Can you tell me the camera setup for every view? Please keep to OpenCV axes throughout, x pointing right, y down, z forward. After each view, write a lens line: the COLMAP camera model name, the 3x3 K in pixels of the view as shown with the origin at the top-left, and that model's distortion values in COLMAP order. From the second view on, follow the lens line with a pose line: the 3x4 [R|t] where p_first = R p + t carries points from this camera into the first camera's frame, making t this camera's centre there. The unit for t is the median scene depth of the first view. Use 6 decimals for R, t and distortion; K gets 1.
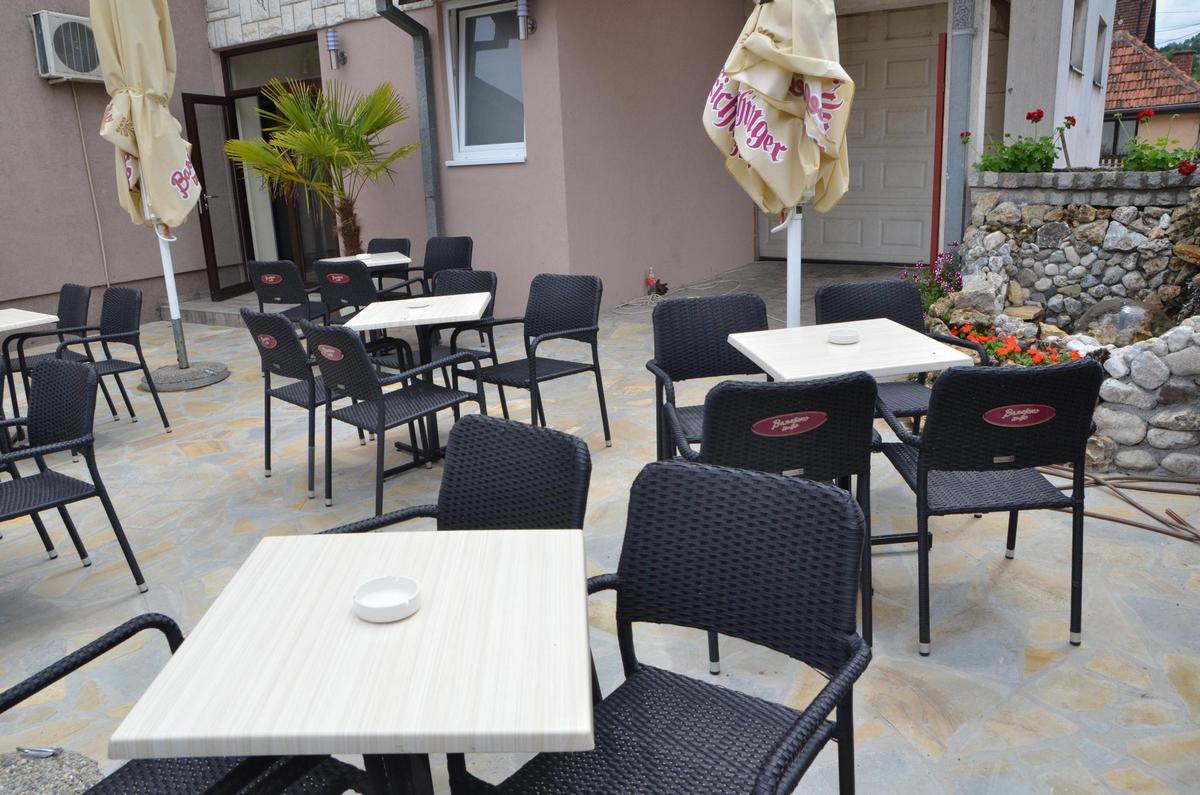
lens RADIAL K [[889.0, 0, 591.5], [0, 889.0, 399.5], [0, 0, 1]] dist [-0.126544, 0.112993]
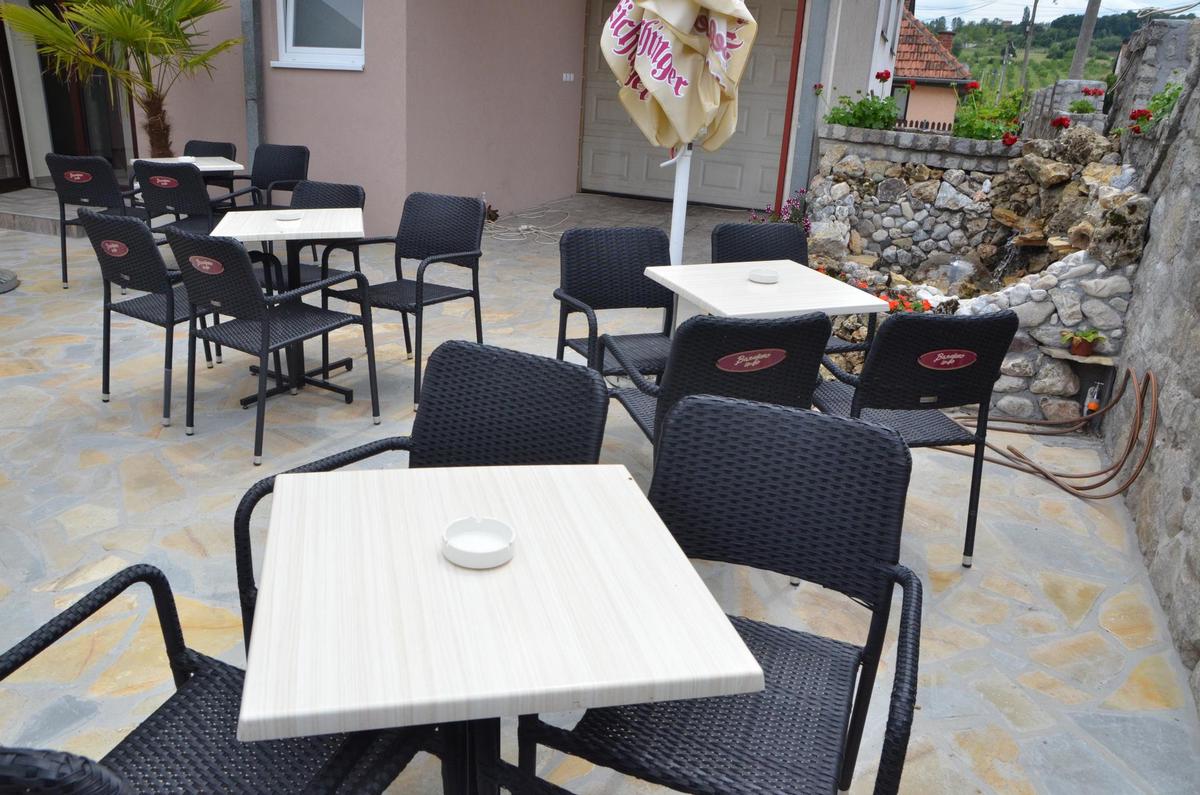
lens RADIAL K [[889.0, 0, 604.0], [0, 889.0, 397.5], [0, 0, 1]] dist [-0.126544, 0.112993]
pose [[0.967782, 0.018279, 0.251124, -0.107151], [-0.037613, 0.996666, 0.072406, 0.001644], [-0.248963, -0.079519, 0.965243, 0.028742]]
